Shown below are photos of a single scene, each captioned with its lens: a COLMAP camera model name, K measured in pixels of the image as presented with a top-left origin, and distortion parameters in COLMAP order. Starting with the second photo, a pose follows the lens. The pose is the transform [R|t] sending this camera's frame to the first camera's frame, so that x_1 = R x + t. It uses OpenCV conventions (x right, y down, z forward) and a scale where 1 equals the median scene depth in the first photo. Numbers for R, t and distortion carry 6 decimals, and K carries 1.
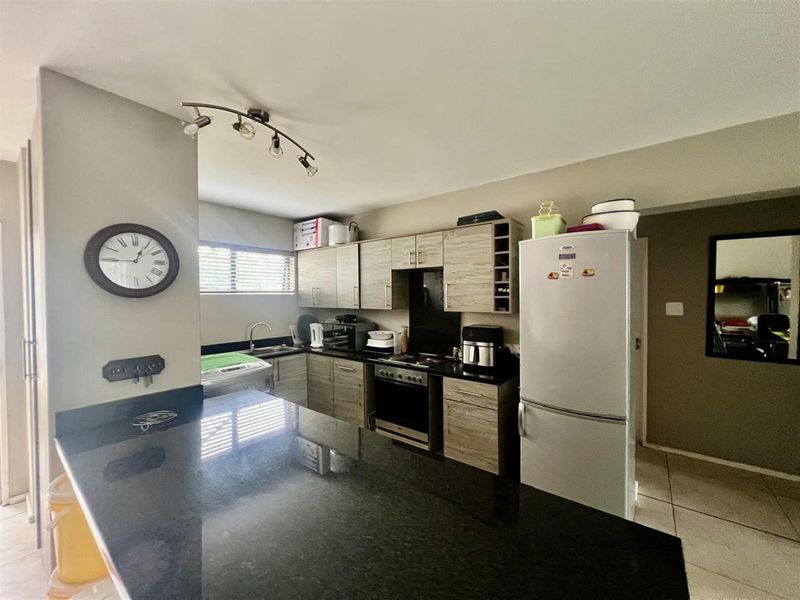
lens RADIAL K [[314.7, 0, 400.0], [0, 314.7, 300.0], [0, 0, 1]] dist [0.000451, -0.000141]
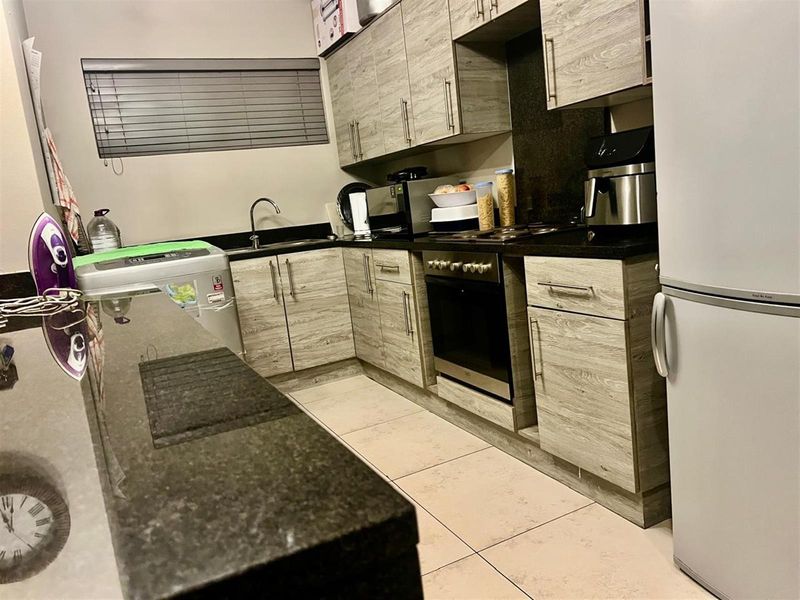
lens RADIAL K [[595.5, 0, 398.7], [0, 595.5, 301.5], [0, 0, 1]] dist [0.096952, -0.000331]
pose [[0.893211, -0.024497, -0.448970, 0.355517], [0.105383, 0.982108, 0.156070, 0.154982], [0.437114, -0.186717, 0.879811, 0.172491]]
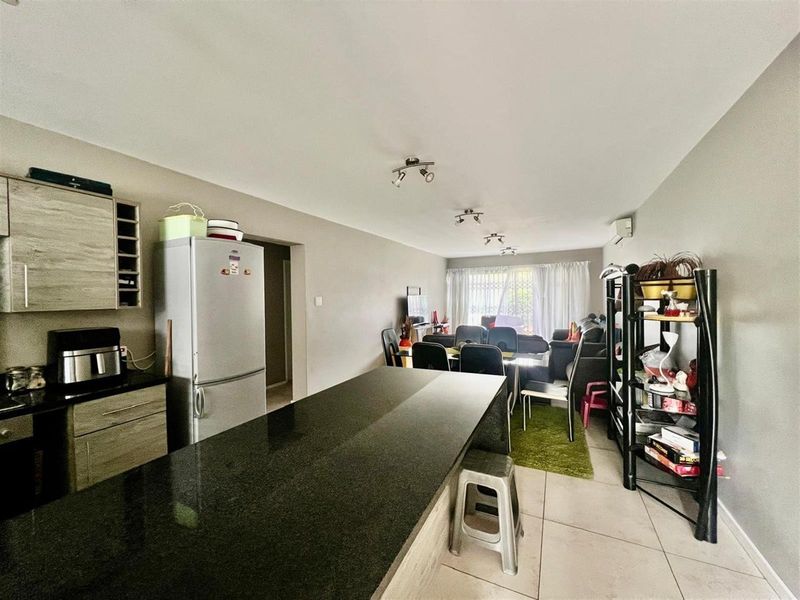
lens RADIAL K [[314.7, 0, 400.0], [0, 314.7, 300.0], [0, 0, 1]] dist [0.000451, -0.000141]
pose [[-0.189502, -0.007828, 0.981849, -0.654084], [0.027708, 0.999527, 0.013317, 0.027115], [-0.981489, 0.029729, -0.189196, 0.431708]]
